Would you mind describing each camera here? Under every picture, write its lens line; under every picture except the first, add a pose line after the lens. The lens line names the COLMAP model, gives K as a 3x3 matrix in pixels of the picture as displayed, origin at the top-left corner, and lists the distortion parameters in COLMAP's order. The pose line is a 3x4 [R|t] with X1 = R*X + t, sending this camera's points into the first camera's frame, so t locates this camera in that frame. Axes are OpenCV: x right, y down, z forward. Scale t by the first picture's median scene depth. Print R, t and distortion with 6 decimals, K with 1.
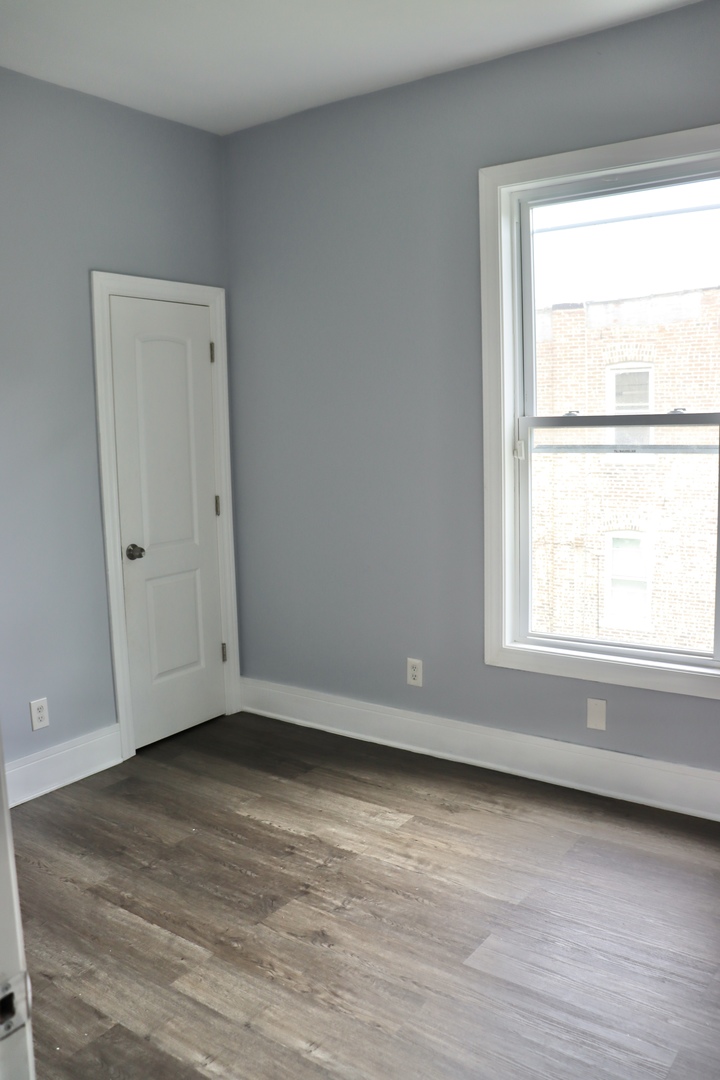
lens RADIAL K [[882.6, 0, 360.0], [0, 882.6, 540.0], [0, 0, 1]] dist [-0.178374, 0.159122]
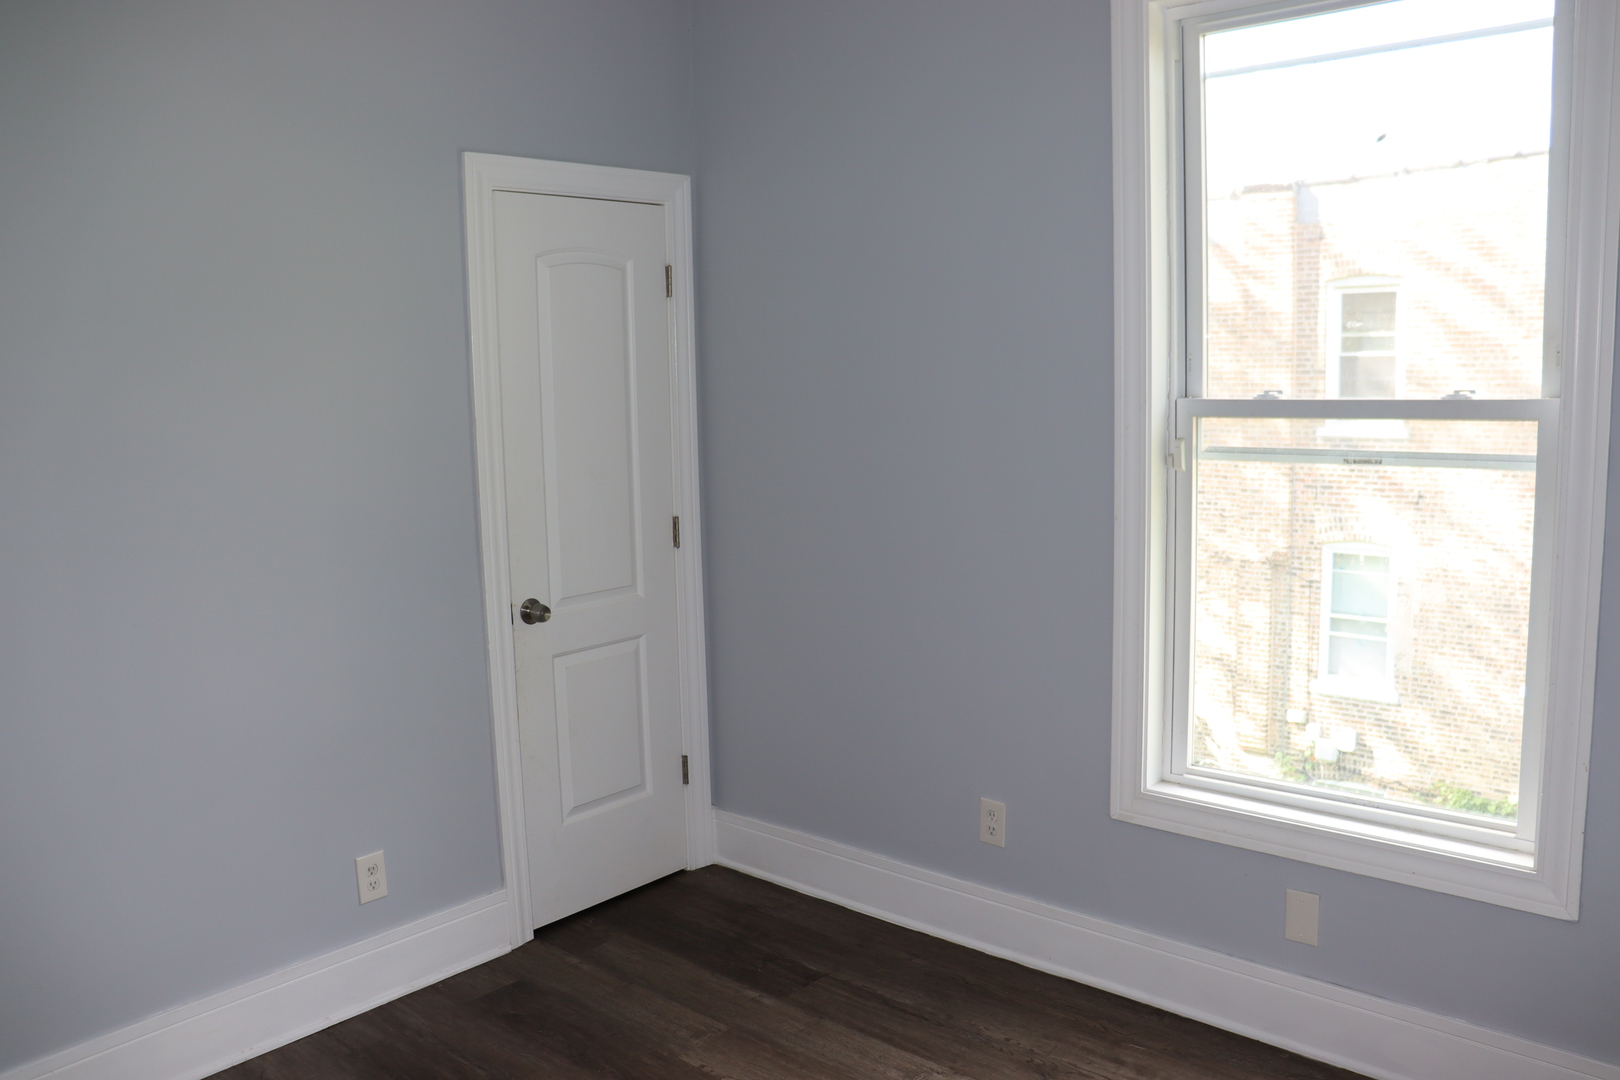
lens RADIAL K [[1323.9, 0, 812.9], [0, 1323.9, 545.5], [0, 0, 1]] dist [-0.178374, 0.159122]
pose [[0.994866, 0.014357, -0.100180, 0.028875], [-0.013760, 0.999883, 0.006645, -0.043687], [0.100263, -0.005233, 0.994947, 0.111927]]
